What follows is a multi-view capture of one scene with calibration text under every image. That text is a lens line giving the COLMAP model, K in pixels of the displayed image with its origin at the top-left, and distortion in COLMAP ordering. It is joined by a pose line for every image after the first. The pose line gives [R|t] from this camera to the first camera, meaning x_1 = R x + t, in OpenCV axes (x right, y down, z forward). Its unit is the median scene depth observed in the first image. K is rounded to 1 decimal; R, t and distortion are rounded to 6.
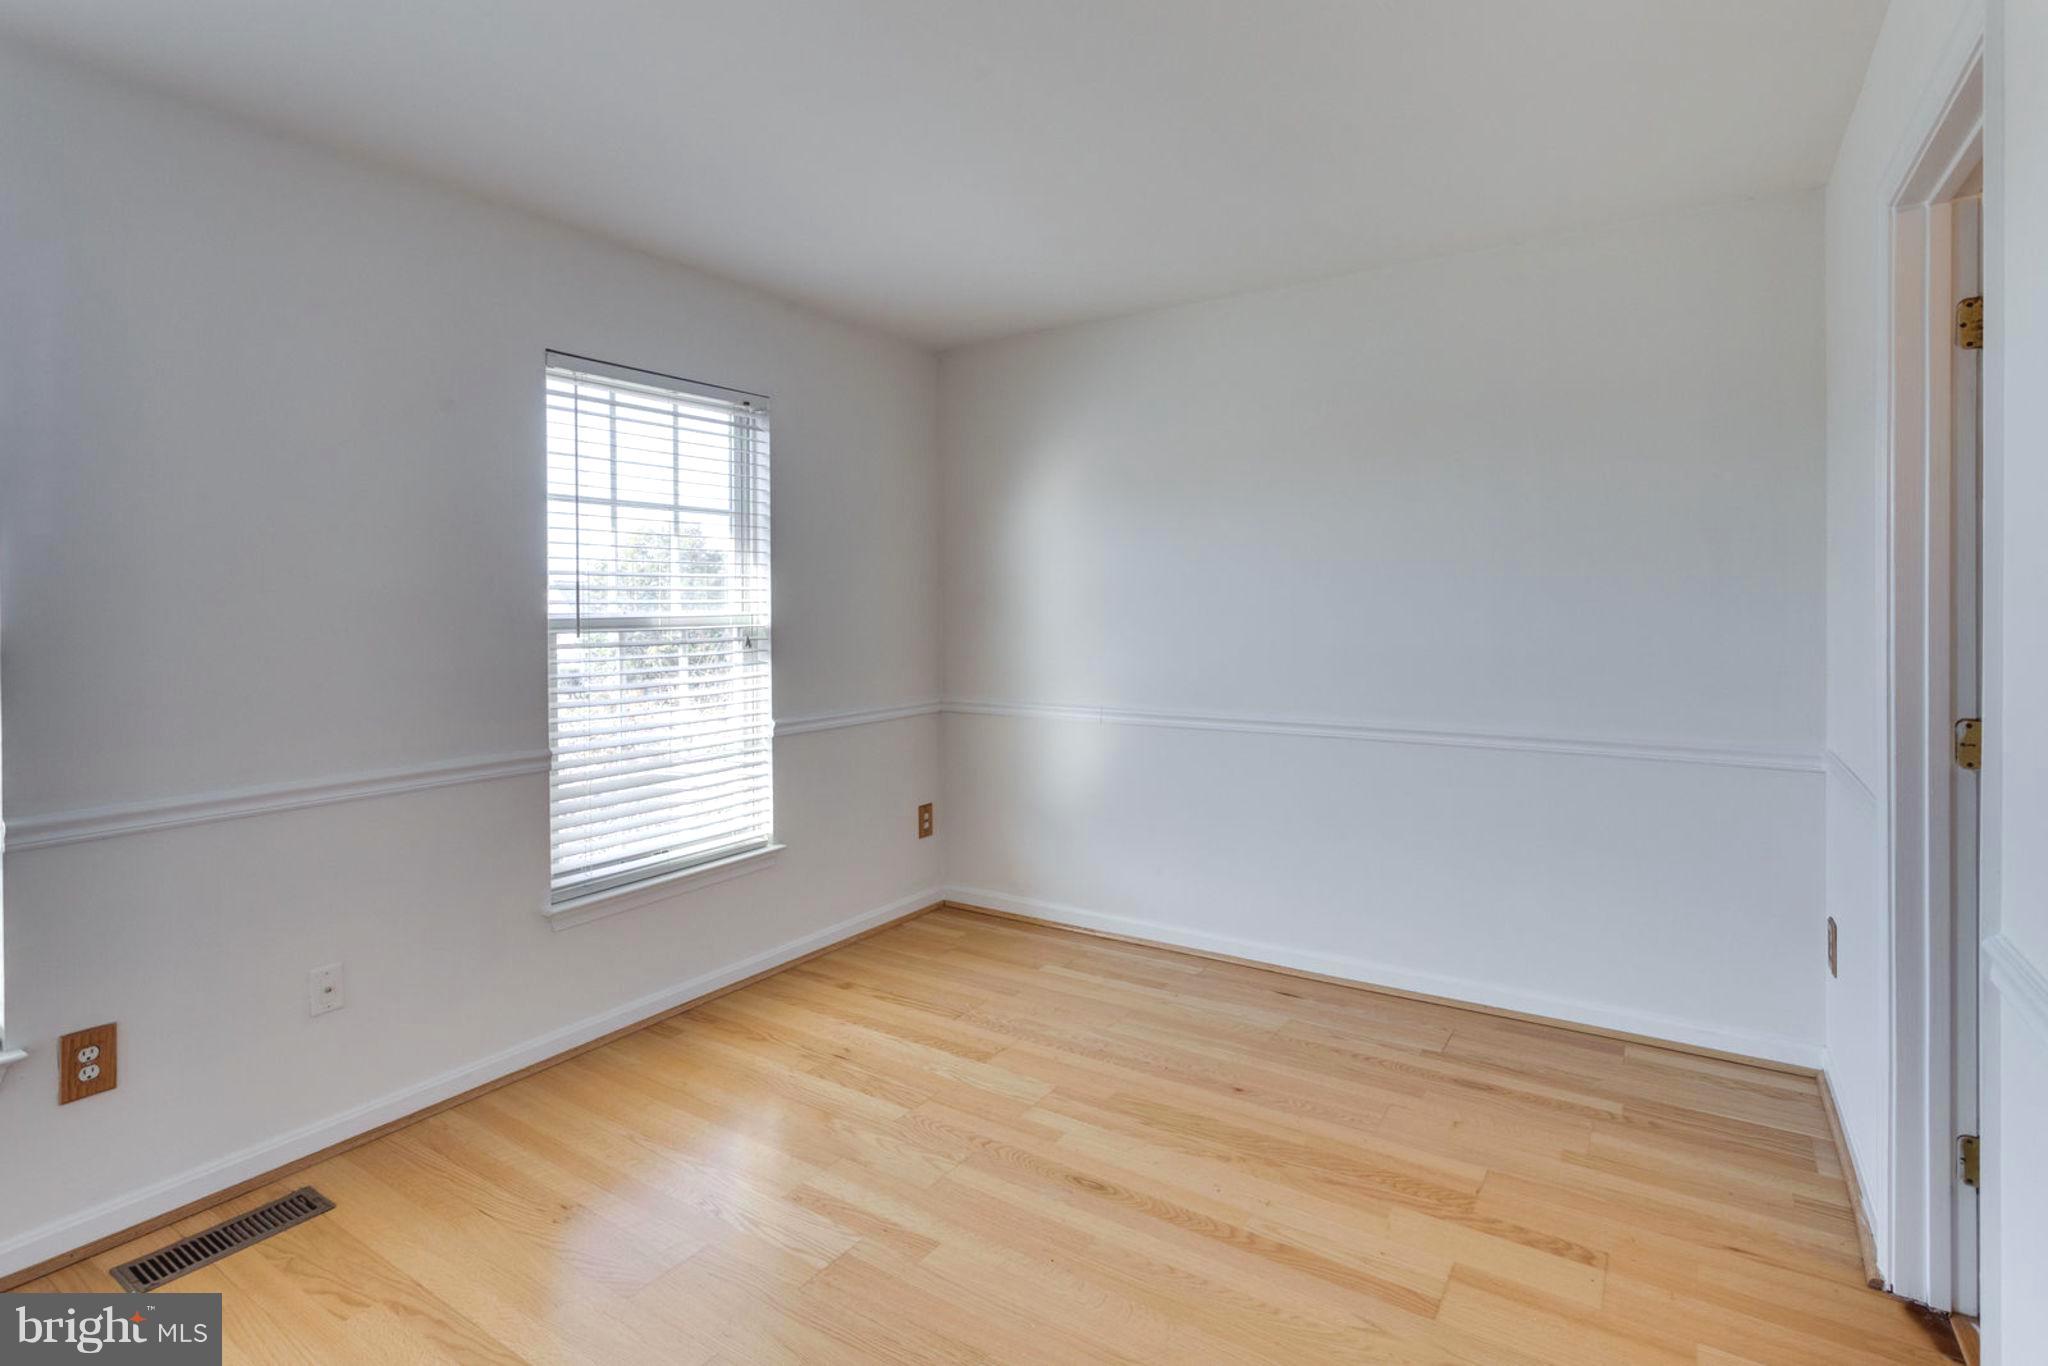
lens RADIAL K [[1014.1, 0, 1029.8], [0, 1014.1, 602.6], [0, 0, 1]] dist [-0.018500, 0.013500]
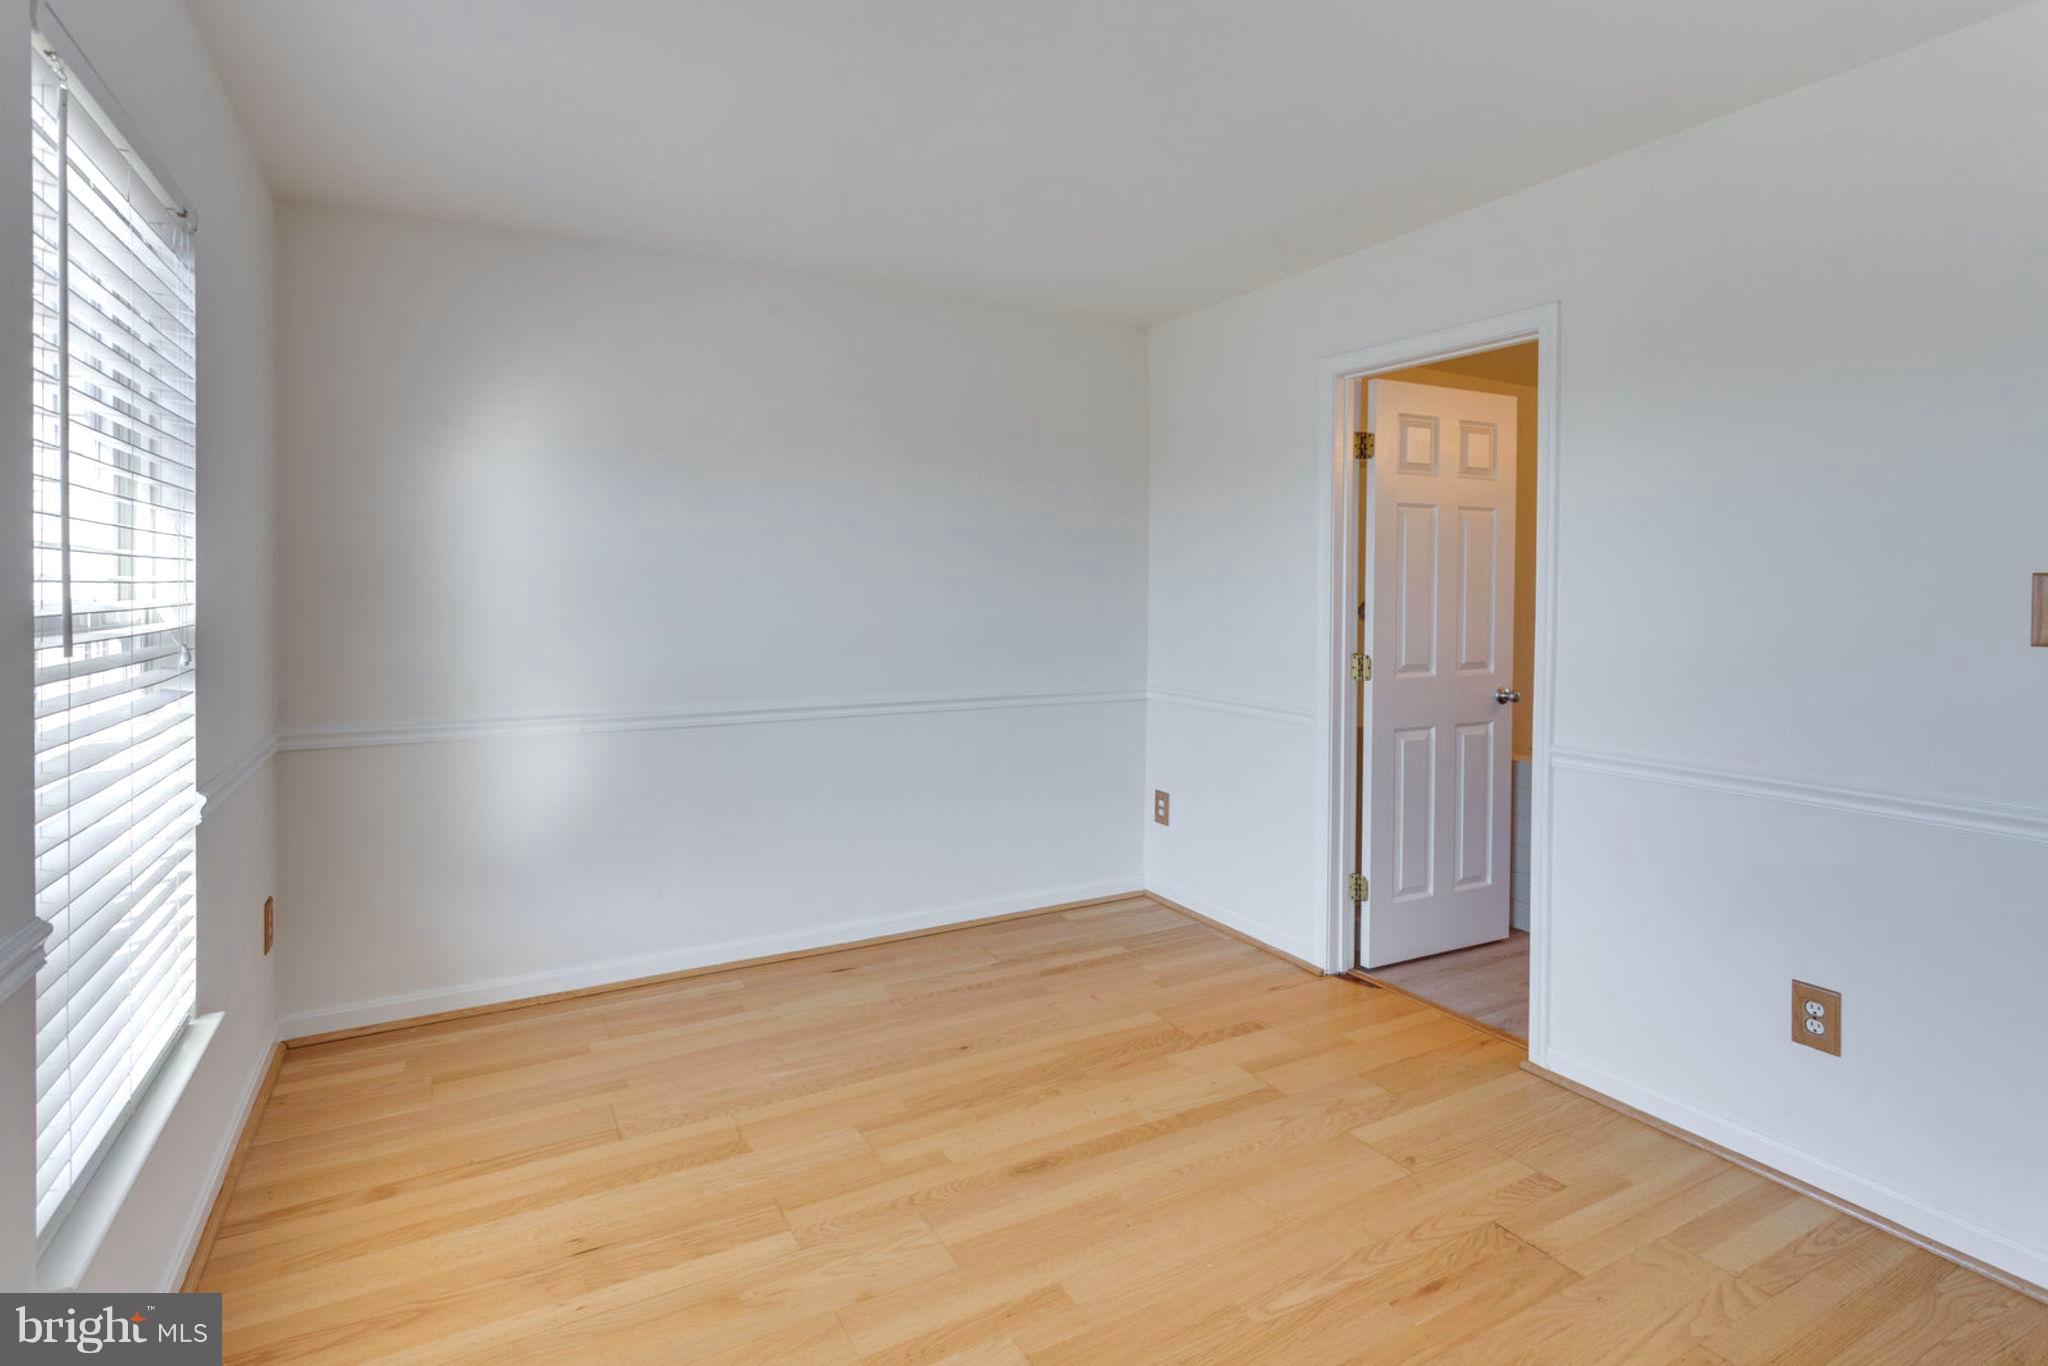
lens RADIAL K [[990.3, 0, 1016.0], [0, 990.3, 636.3], [0, 0, 1]] dist [-0.000467, 0.000695]
pose [[0.474563, -0.035627, 0.879500, -0.620656], [-0.006109, 0.999023, 0.043765, 0.005475], [-0.880200, -0.026142, 0.473882, 0.440241]]
